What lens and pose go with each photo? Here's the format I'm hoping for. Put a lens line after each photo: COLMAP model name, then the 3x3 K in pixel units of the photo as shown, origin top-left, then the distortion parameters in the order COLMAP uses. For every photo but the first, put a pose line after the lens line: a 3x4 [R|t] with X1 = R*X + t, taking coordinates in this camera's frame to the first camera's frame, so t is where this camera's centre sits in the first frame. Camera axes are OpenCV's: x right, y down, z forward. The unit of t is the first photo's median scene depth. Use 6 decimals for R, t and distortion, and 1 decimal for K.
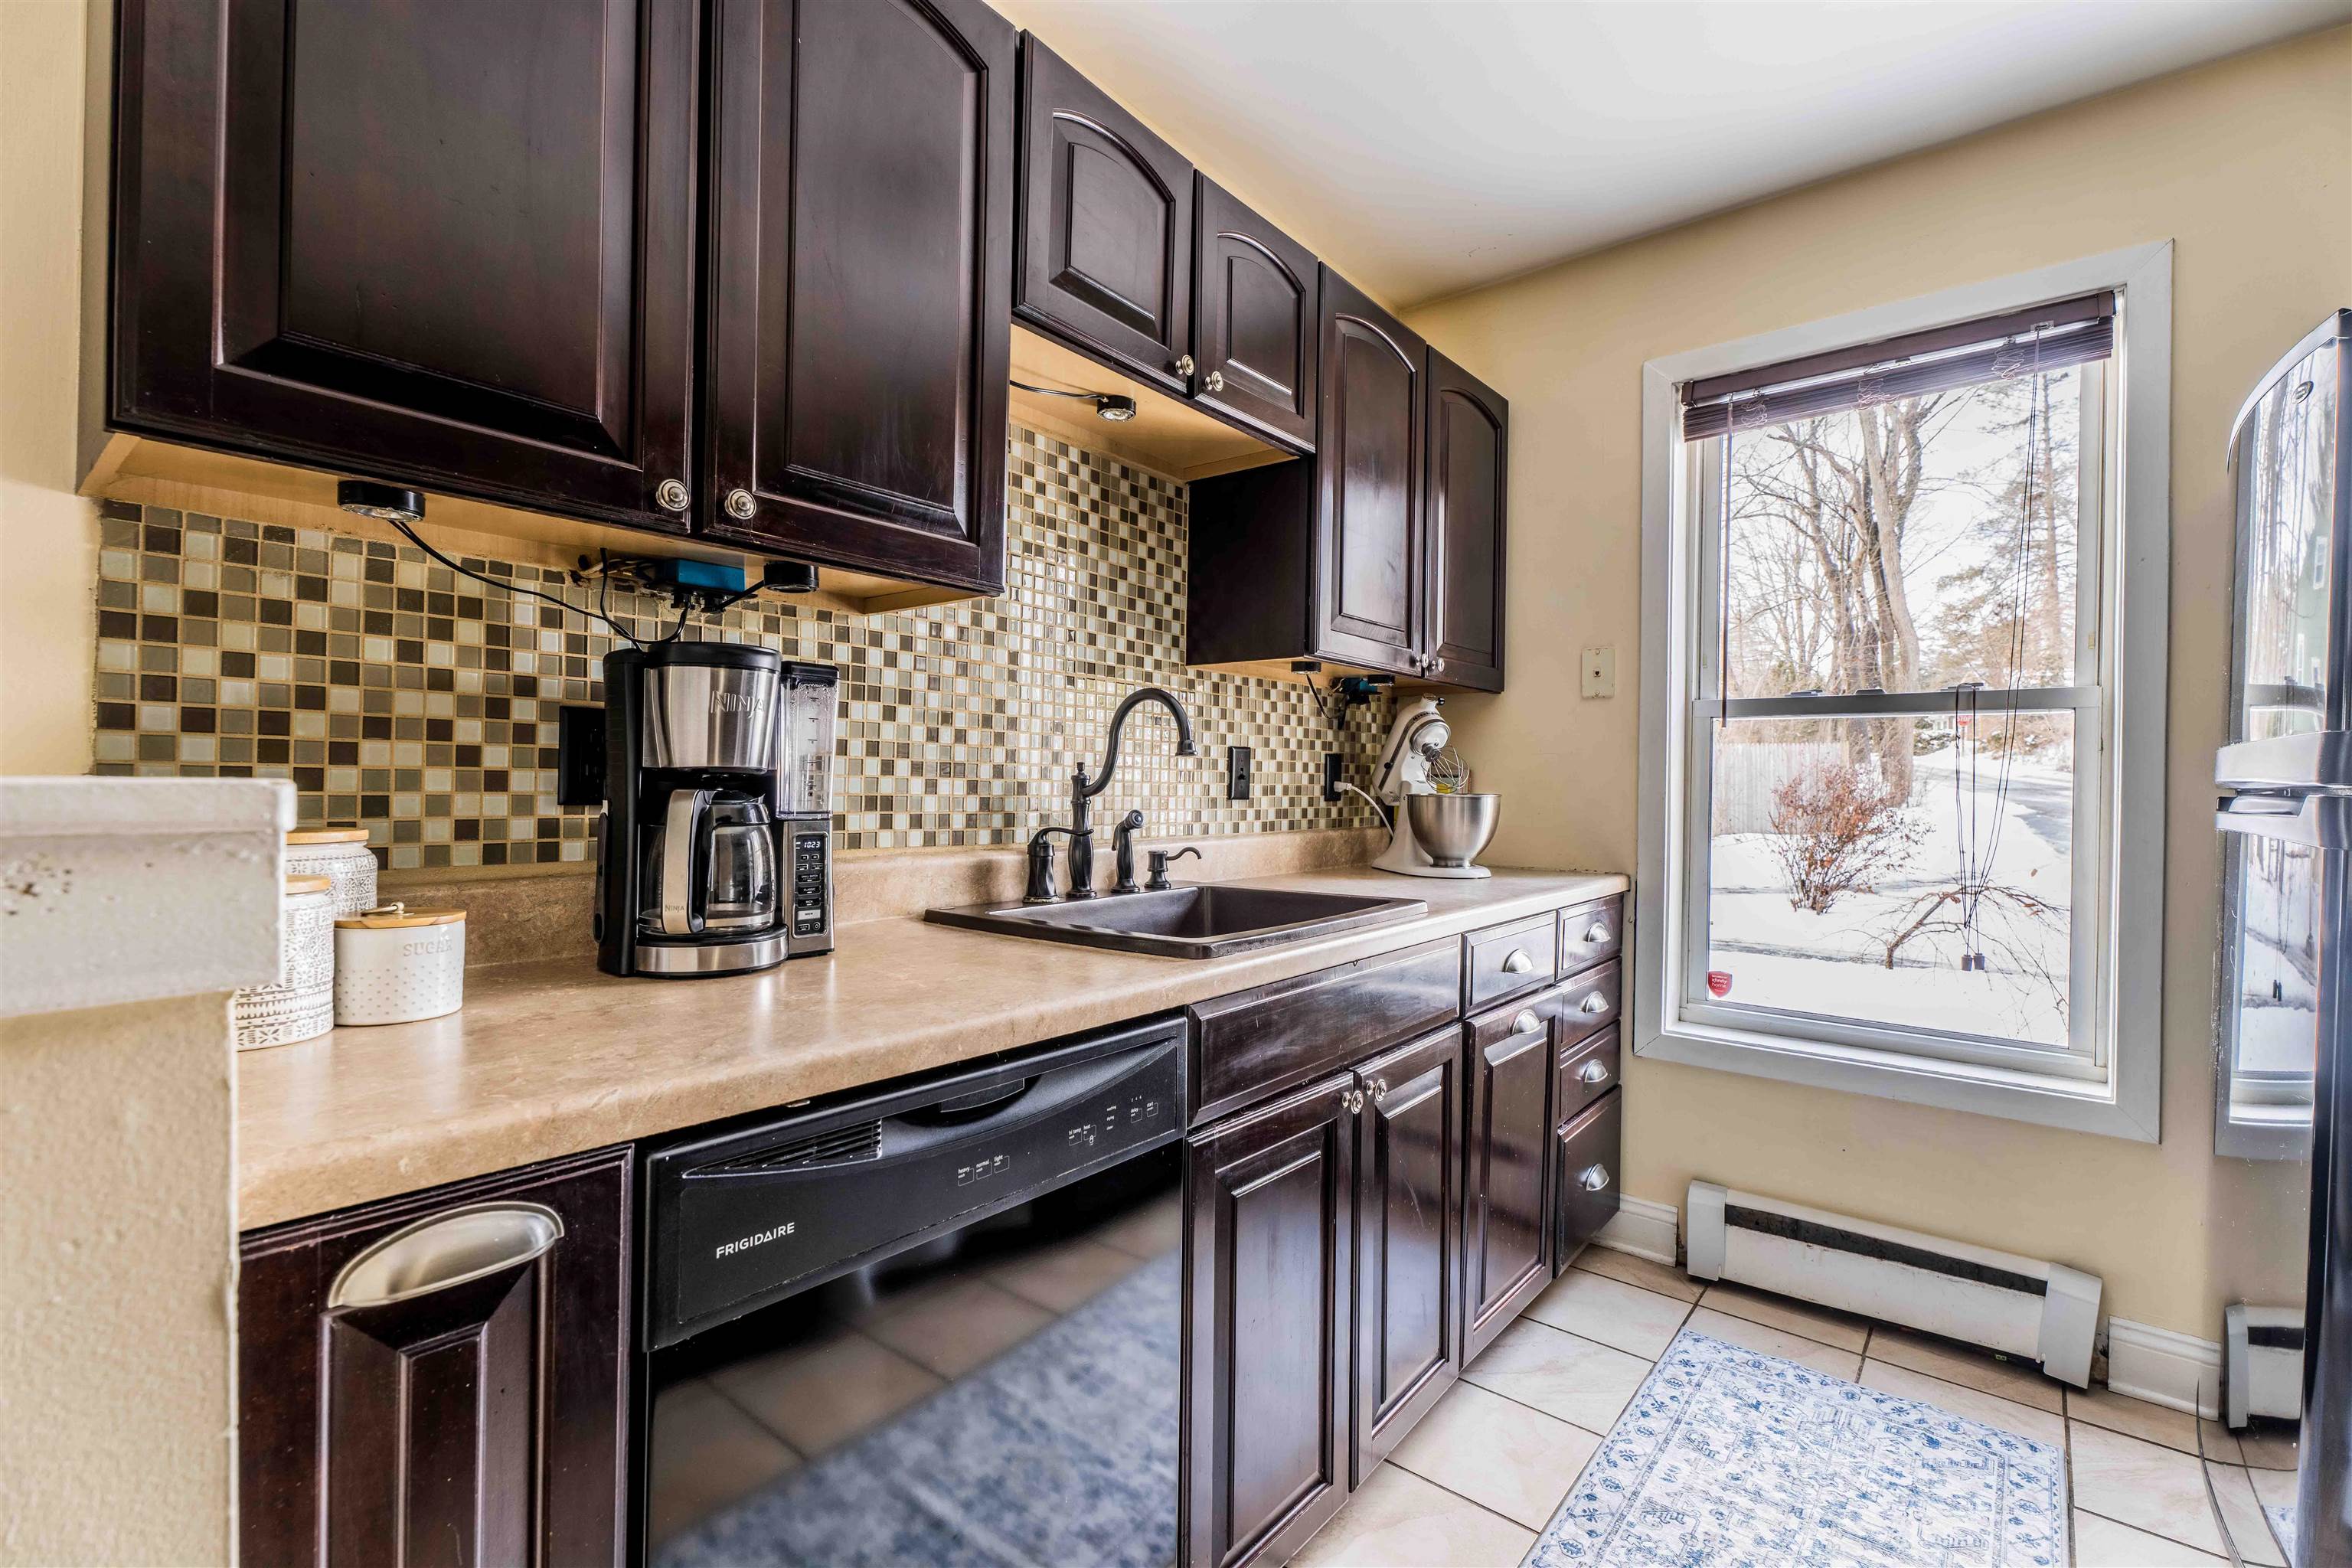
lens RADIAL K [[1037.2, 0, 1179.0], [0, 1037.2, 783.7], [0, 0, 1]] dist [-0.000389, -0.000135]
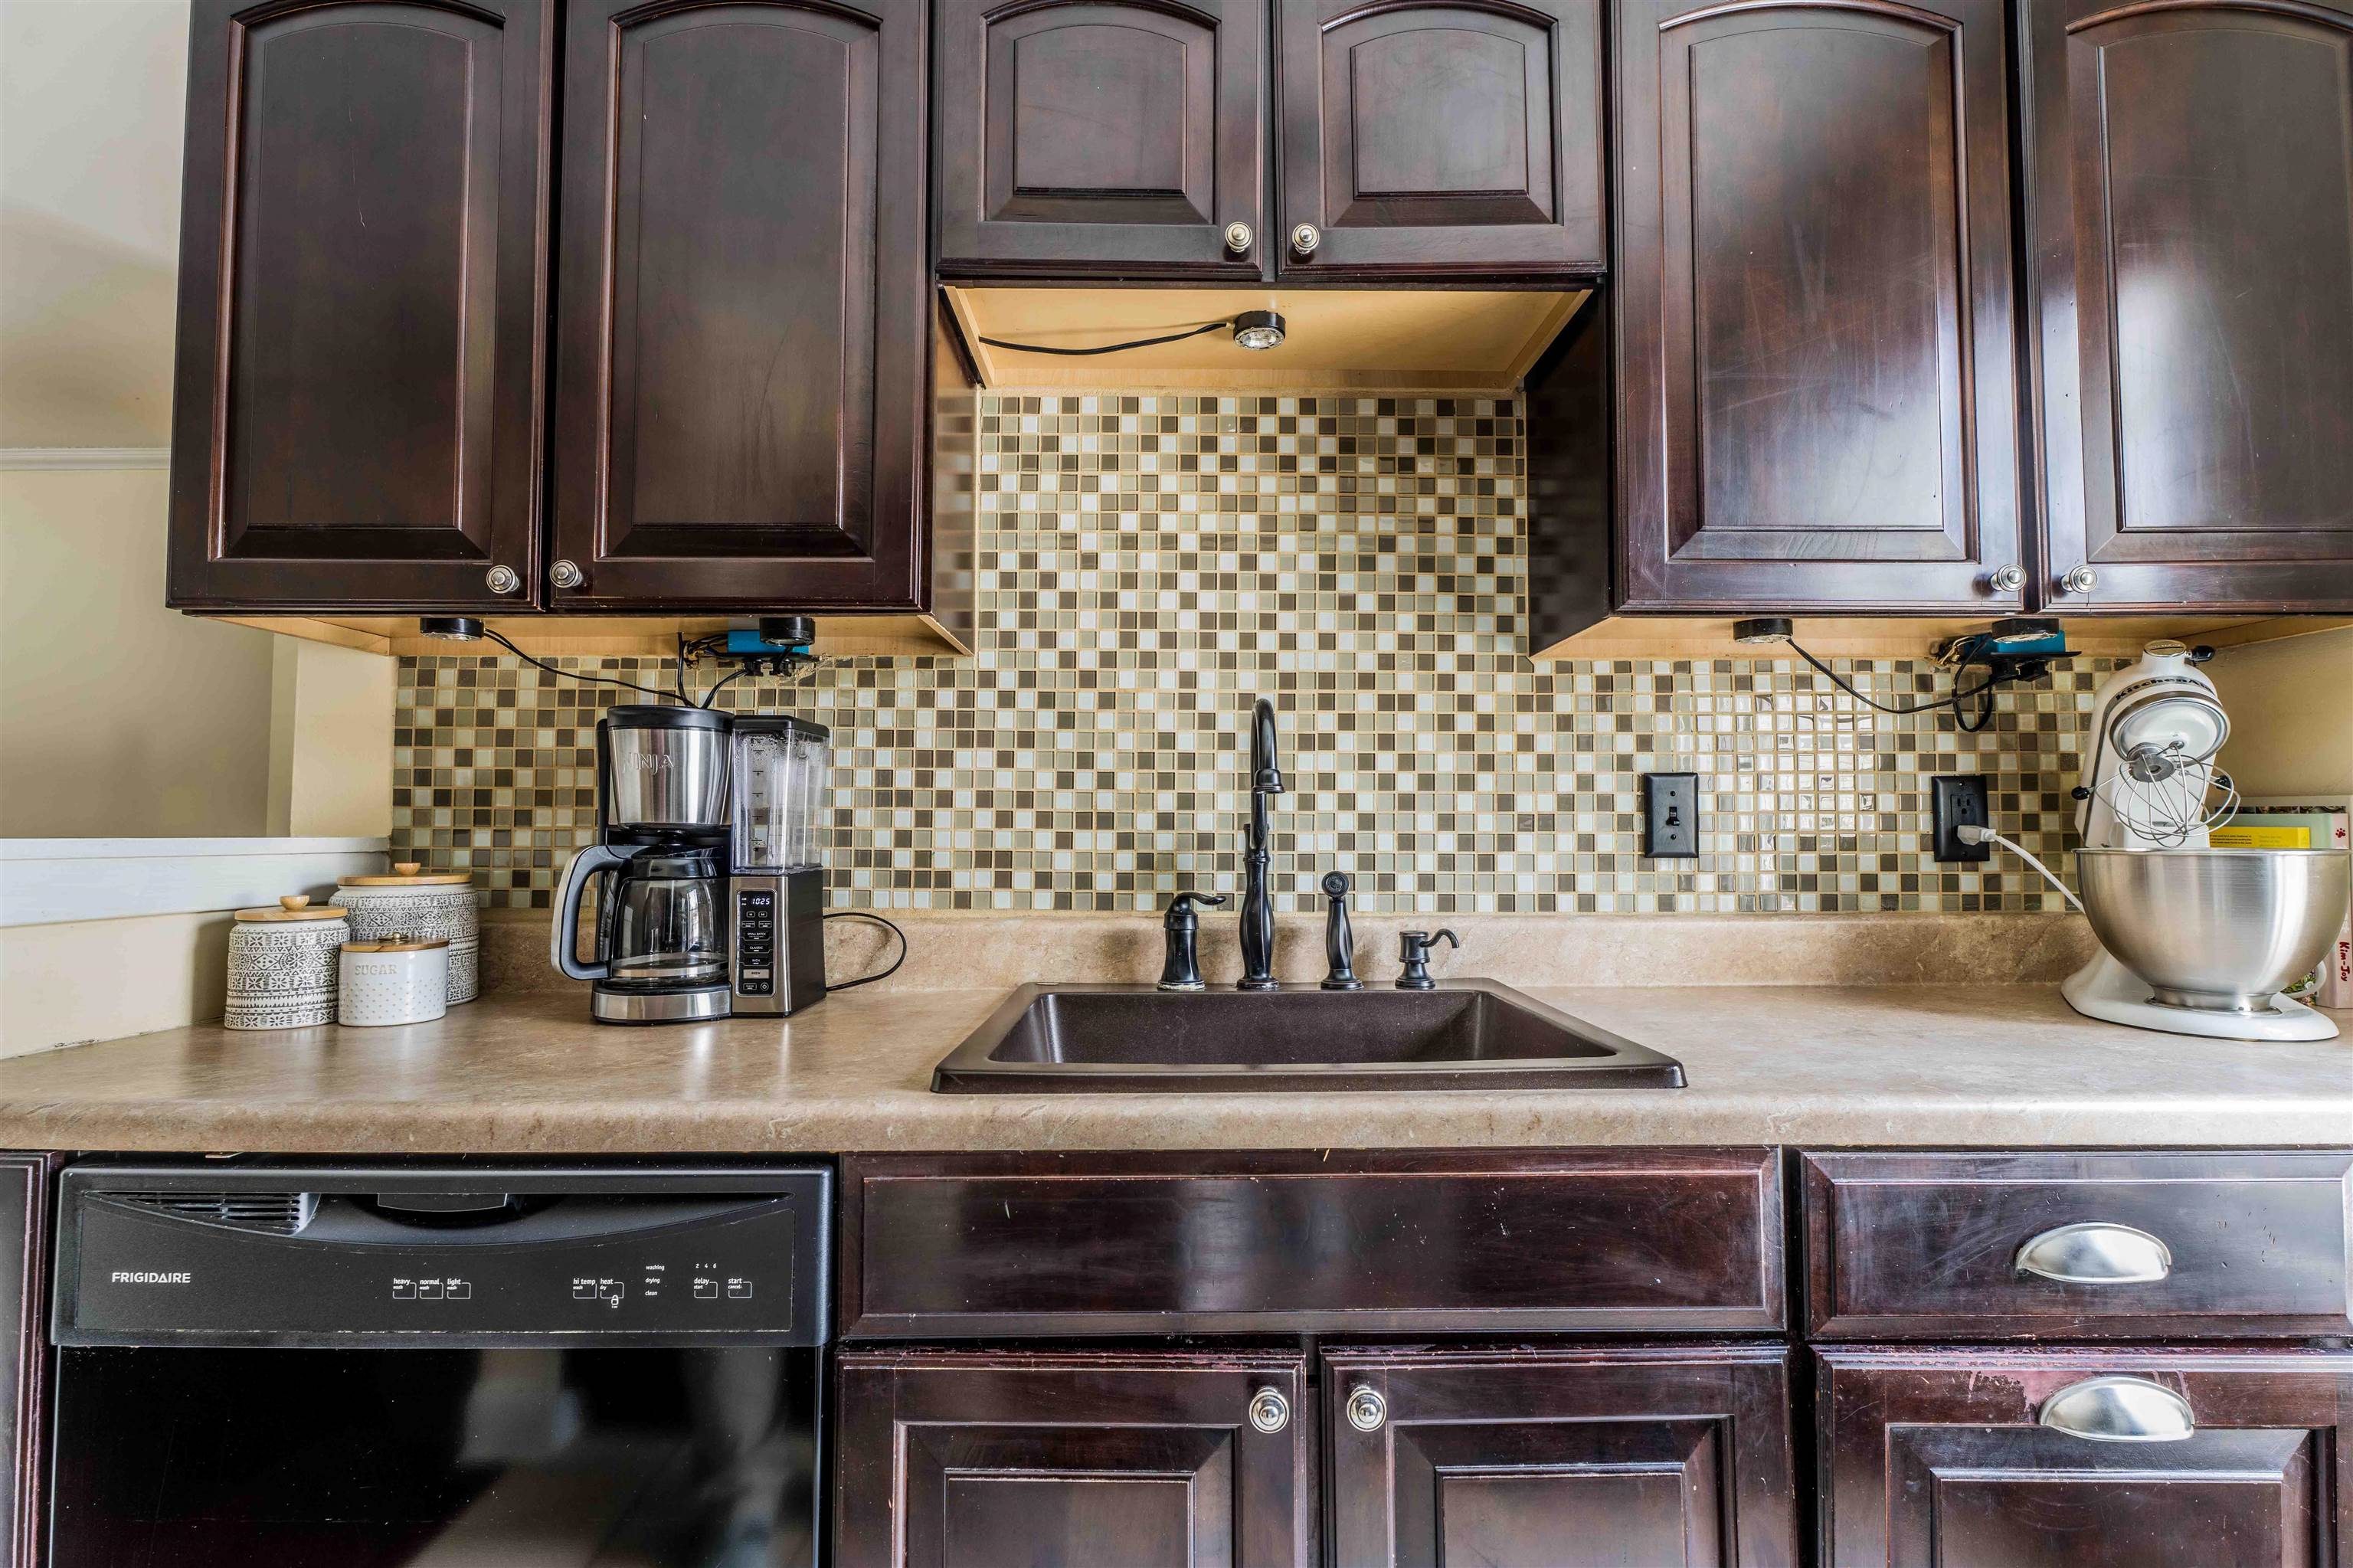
lens RADIAL K [[1057.7, 0, 1181.3], [0, 1057.7, 783.7], [0, 0, 1]] dist [0.000218, 0.000557]
pose [[0.632447, -0.047235, -0.773162, 0.445181], [0.007882, 0.998480, -0.054552, 0.004018], [0.774564, 0.028407, 0.631858, 0.453347]]
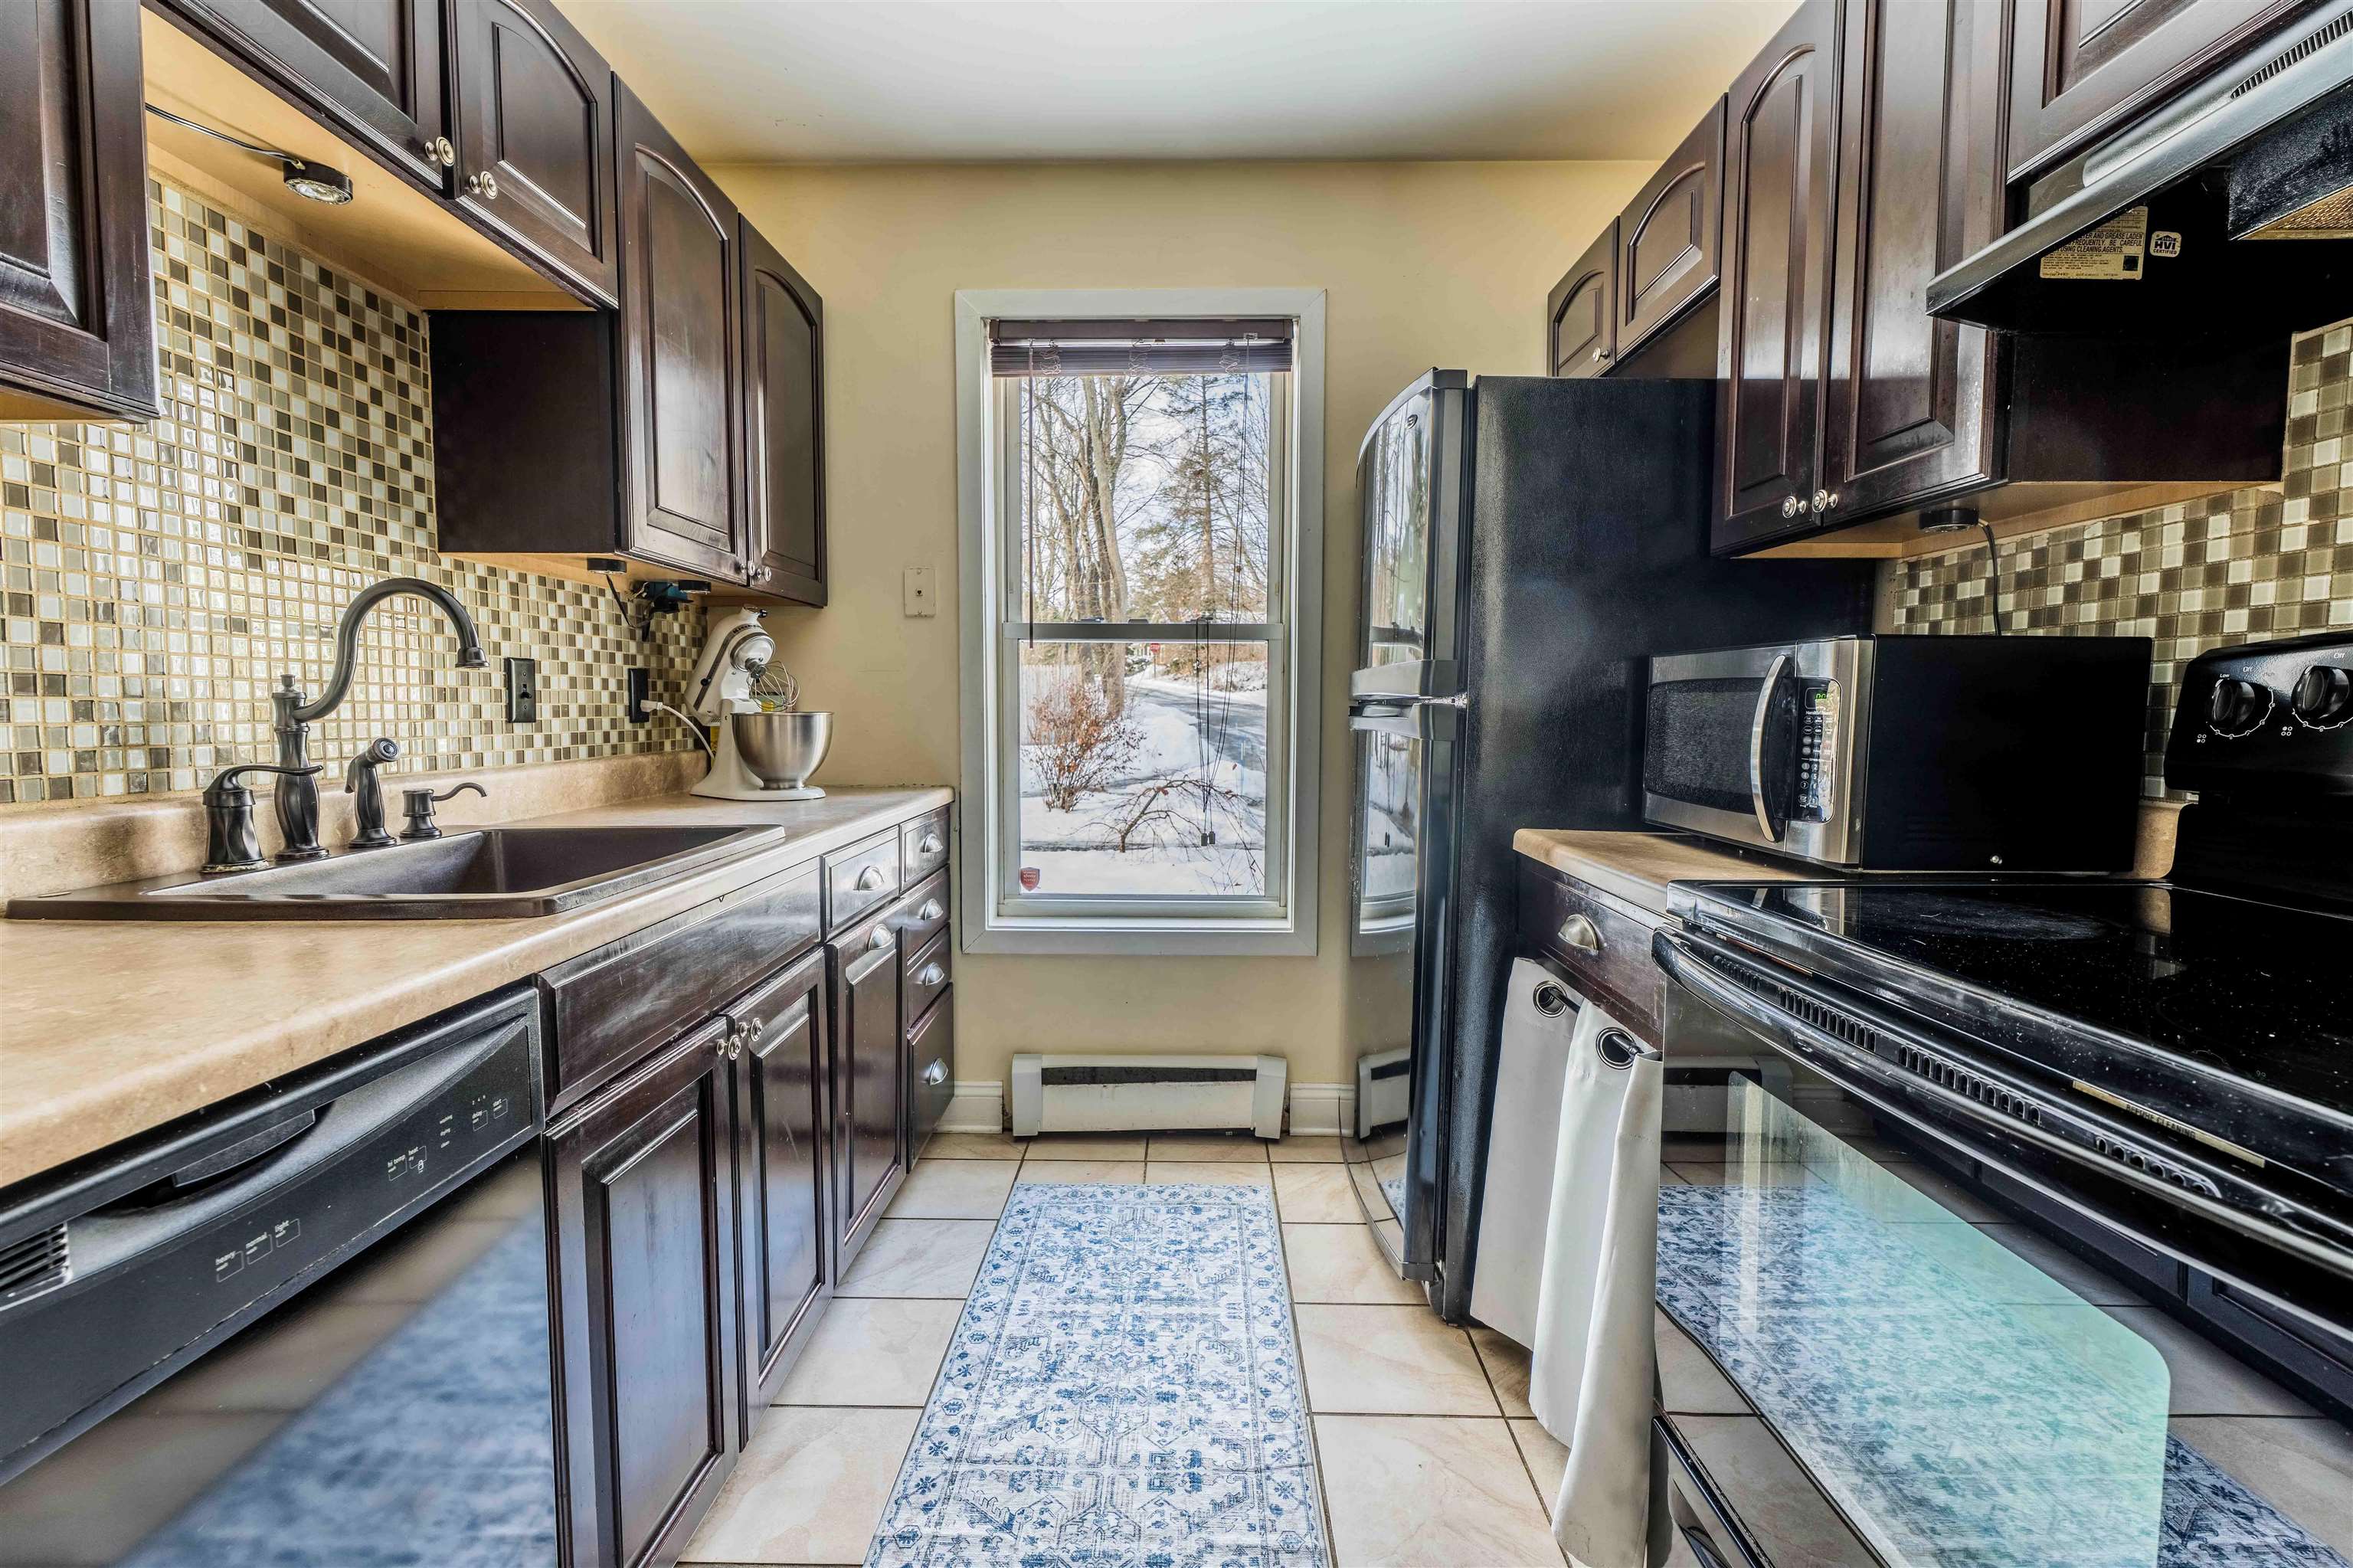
lens RADIAL K [[1037.7, 0, 1179.5], [0, 1037.7, 783.7], [0, 0, 1]] dist [-0.000389, -0.000135]
pose [[0.782303, -0.056483, 0.620331, -0.058489], [0.007985, 0.996708, 0.080683, 0.001687], [-0.622846, -0.058166, 0.780179, 0.035768]]
